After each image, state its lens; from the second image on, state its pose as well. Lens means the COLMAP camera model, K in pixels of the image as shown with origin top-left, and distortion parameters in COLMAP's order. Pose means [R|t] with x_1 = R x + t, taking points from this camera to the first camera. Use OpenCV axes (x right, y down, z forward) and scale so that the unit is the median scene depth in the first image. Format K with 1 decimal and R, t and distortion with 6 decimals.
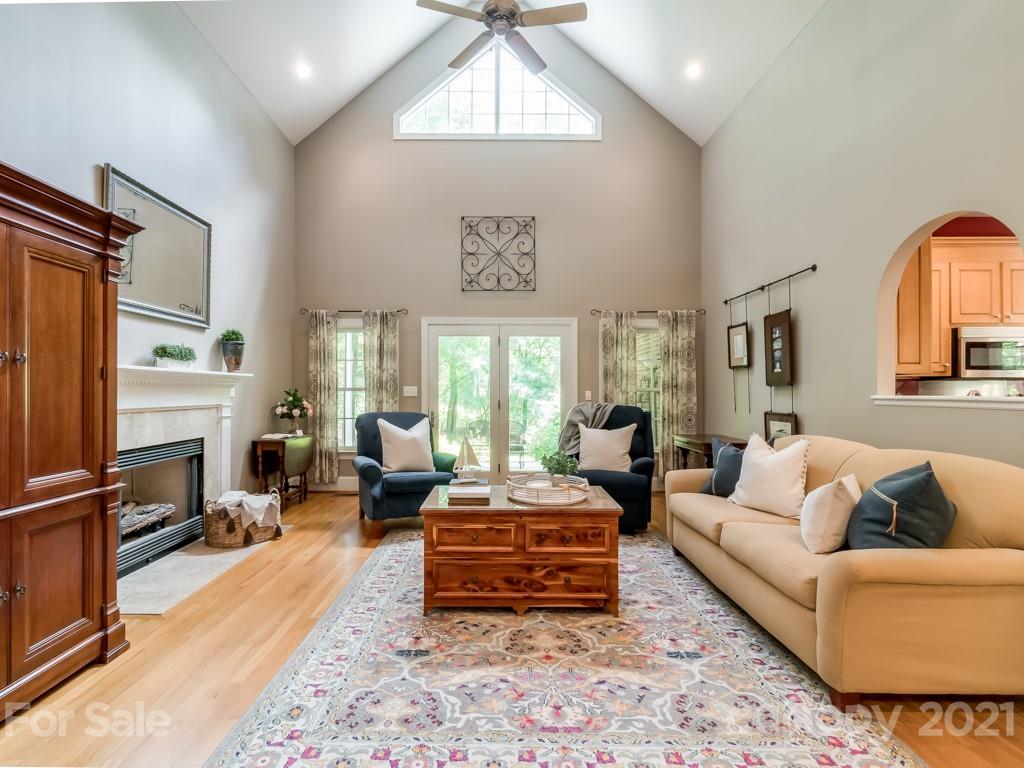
lens RADIAL K [[500.2, 0, 490.1], [0, 500.2, 393.9], [0, 0, 1]] dist [-0.004626, -0.000604]
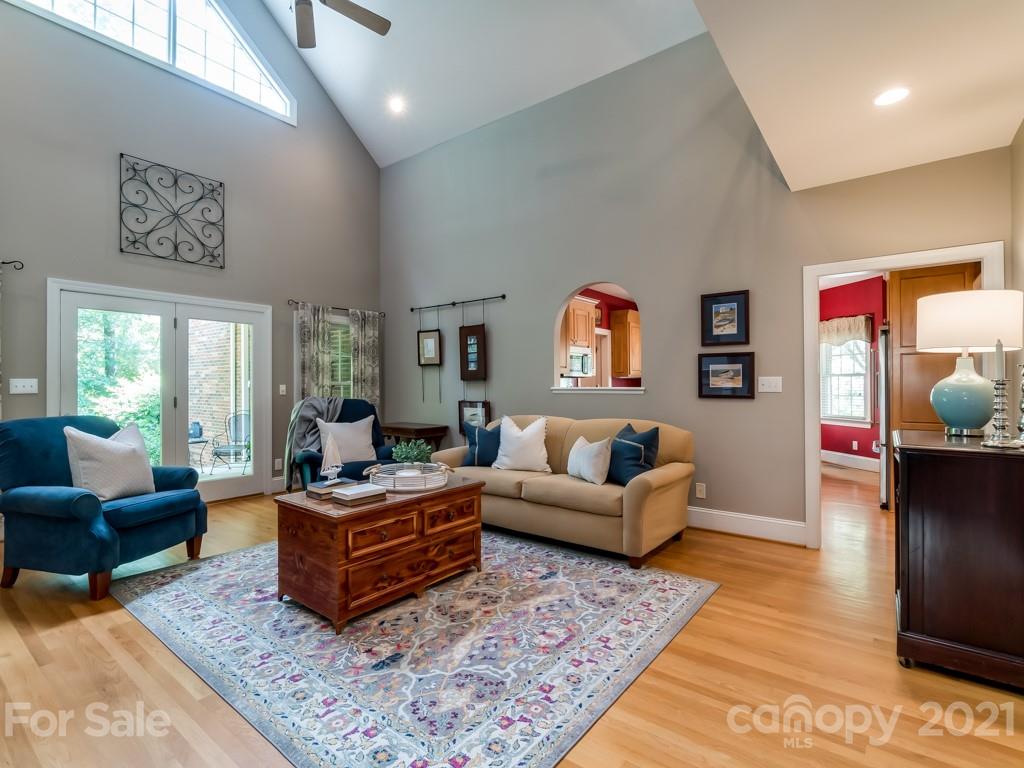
lens RADIAL K [[500.2, 0, 502.2], [0, 500.2, 384.3], [0, 0, 1]] dist [-0.004626, -0.000604]
pose [[0.612212, -0.001499, 0.790693, -0.425514], [0.006848, 0.999971, -0.003406, -0.001493], [-0.790664, 0.007499, 0.612204, 0.134902]]
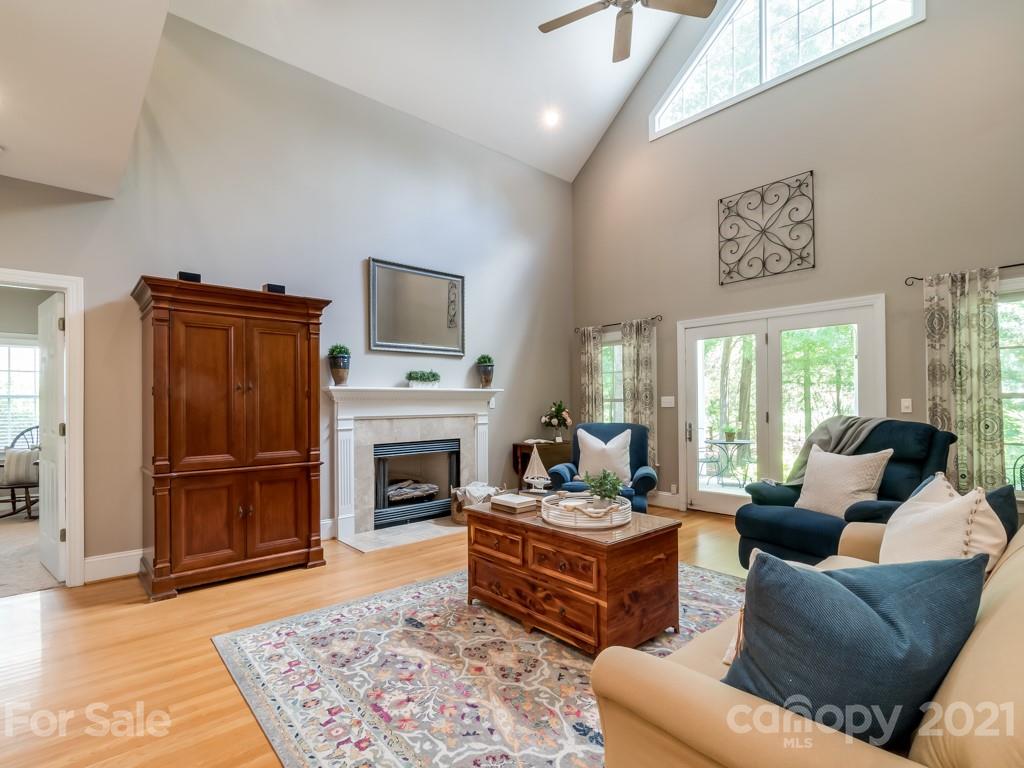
lens RADIAL K [[500.2, 0, 496.5], [0, 500.2, 404.2], [0, 0, 1]] dist [-0.004626, -0.000604]
pose [[0.661009, -0.005883, -0.750355, 0.481999], [0.005704, 0.999980, -0.002815, 0.000131], [0.750356, -0.002420, 0.661029, 0.197871]]
